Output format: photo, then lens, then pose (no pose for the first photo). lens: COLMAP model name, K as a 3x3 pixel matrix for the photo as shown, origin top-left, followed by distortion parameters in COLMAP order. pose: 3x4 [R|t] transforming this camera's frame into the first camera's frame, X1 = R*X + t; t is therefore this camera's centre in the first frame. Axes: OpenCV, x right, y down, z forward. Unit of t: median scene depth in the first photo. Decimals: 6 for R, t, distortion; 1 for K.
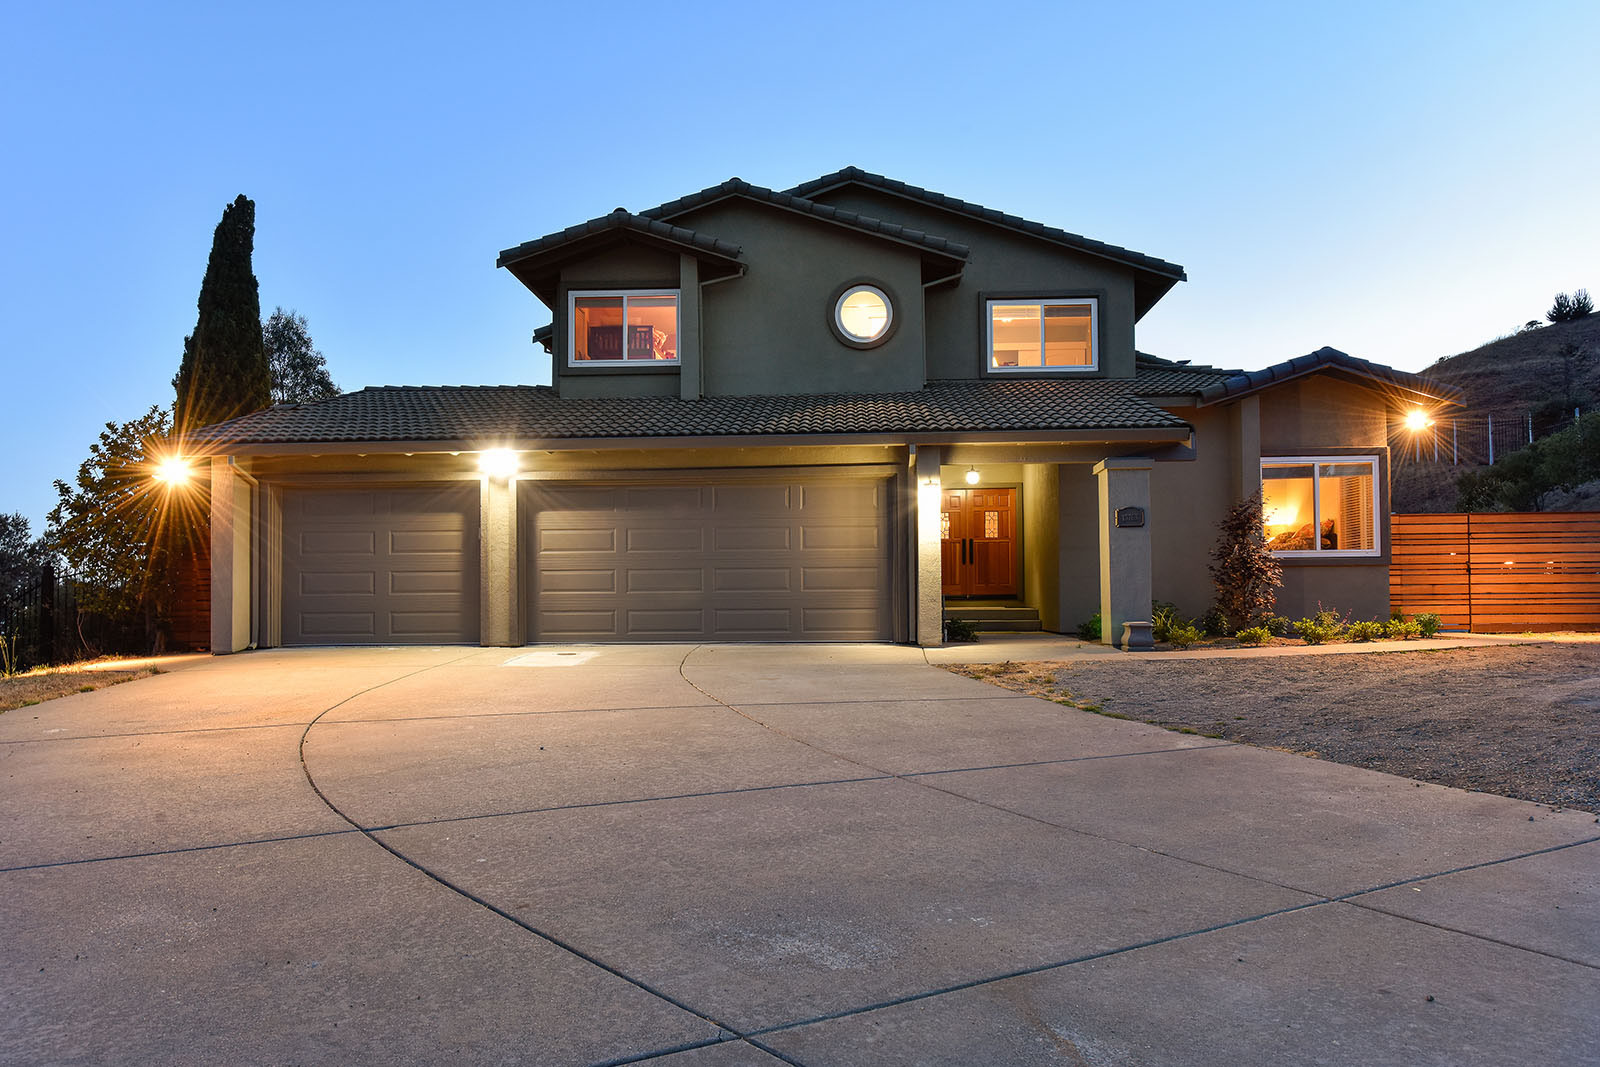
lens RADIAL K [[1084.2, 0, 800.0], [0, 1084.2, 533.5], [0, 0, 1]] dist [0.004748, -0.000771]
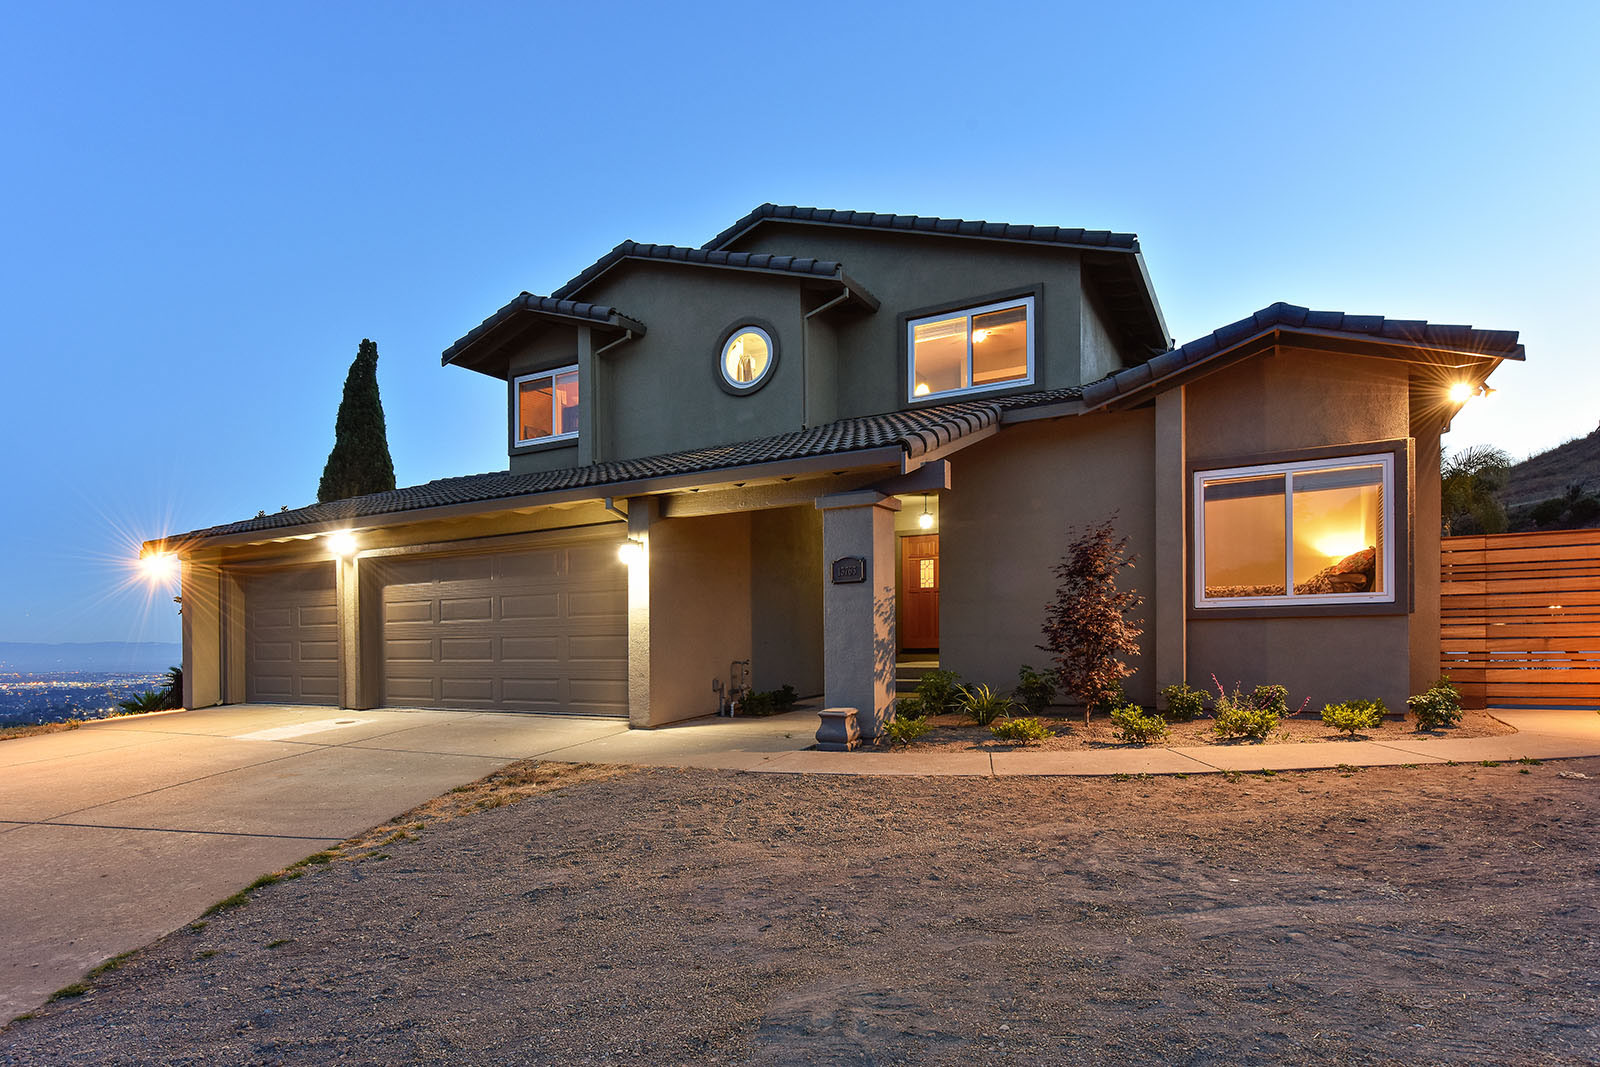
lens RADIAL K [[847.9, 0, 799.6], [0, 847.9, 613.1], [0, 0, 1]] dist [-0.005373, -0.000576]
pose [[0.895319, -0.019331, -0.445005, 0.424152], [0.040150, 0.998493, 0.037405, -0.006541], [0.443612, -0.051356, 0.894746, 0.350493]]
